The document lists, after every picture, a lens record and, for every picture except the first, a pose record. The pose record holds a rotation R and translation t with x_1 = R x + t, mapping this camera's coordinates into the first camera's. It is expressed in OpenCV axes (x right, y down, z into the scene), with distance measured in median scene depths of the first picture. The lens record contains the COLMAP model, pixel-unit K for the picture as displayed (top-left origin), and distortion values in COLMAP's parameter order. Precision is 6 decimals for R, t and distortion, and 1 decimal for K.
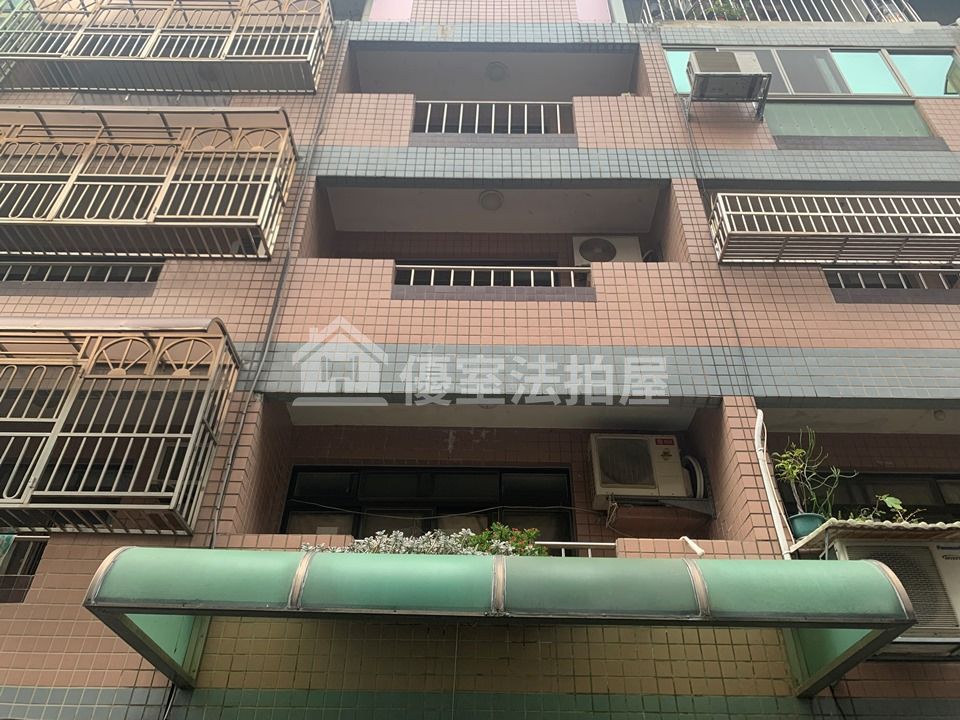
lens RADIAL K [[743.4, 0, 483.4], [0, 743.4, 349.7], [0, 0, 1]] dist [0.036921, -0.038324]
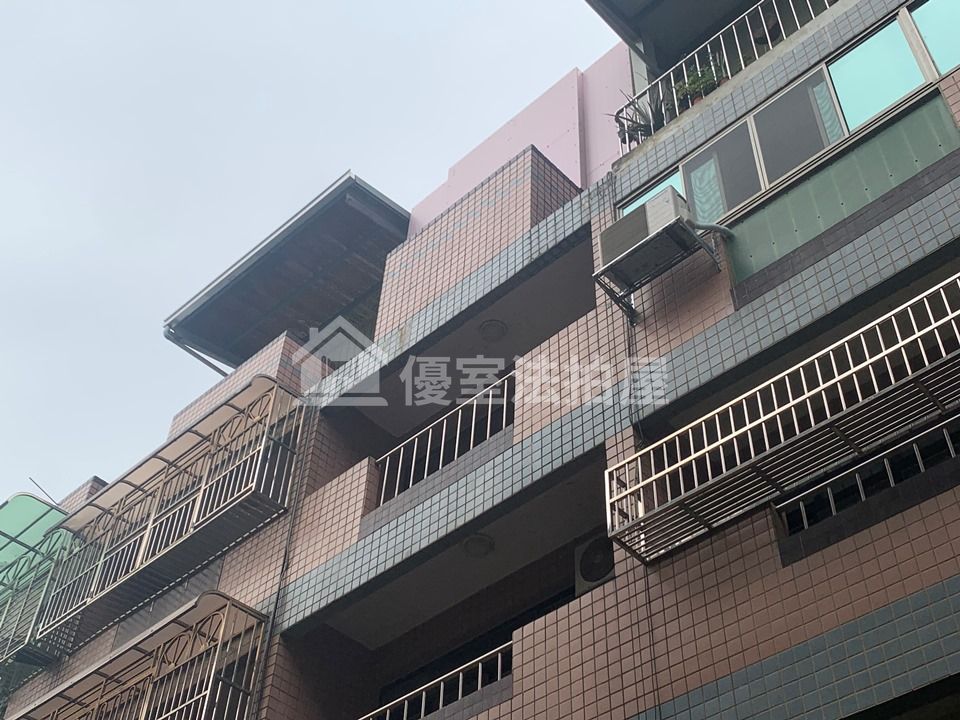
lens RADIAL K [[1244.2, 0, 472.8], [0, 1244.2, 353.5], [0, 0, 1]] dist [0.098452, 0.000000]
pose [[0.716598, -0.497899, -0.488450, 0.901162], [0.411835, 0.867235, -0.279815, -0.029876], [0.562920, -0.000646, 0.826511, -0.036838]]
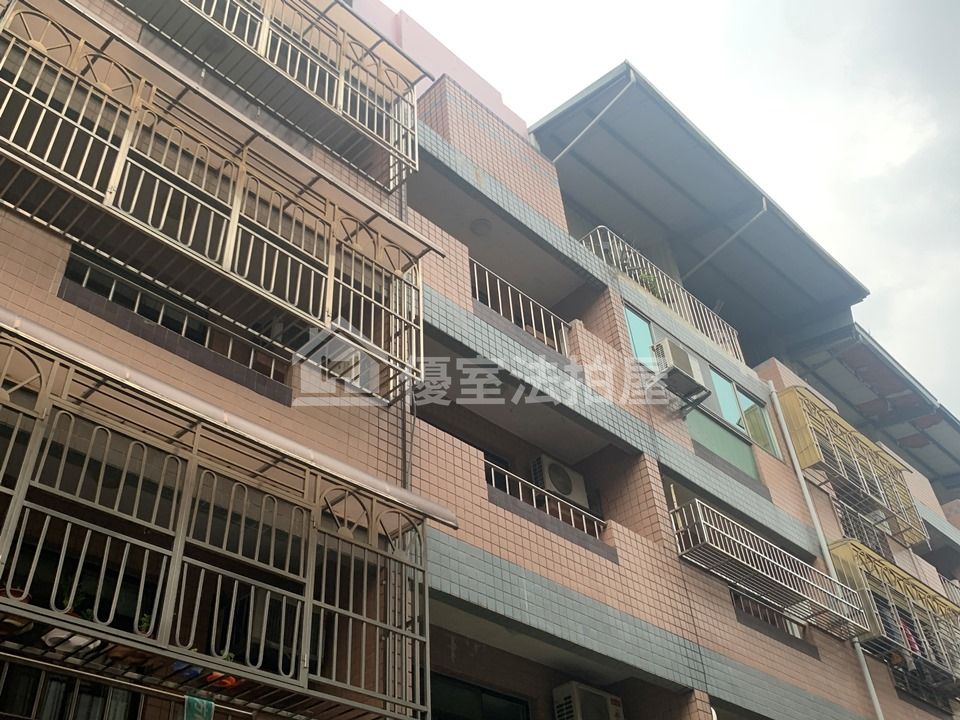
lens RADIAL K [[959.8, 0, 503.0], [0, 959.8, 346.7], [0, 0, 1]] dist [0.018295, 0.000000]
pose [[0.690321, 0.418097, 0.590468, -0.962132], [-0.389458, 0.902530, -0.183743, -0.028570], [-0.609737, -0.103121, 0.785867, 0.010547]]
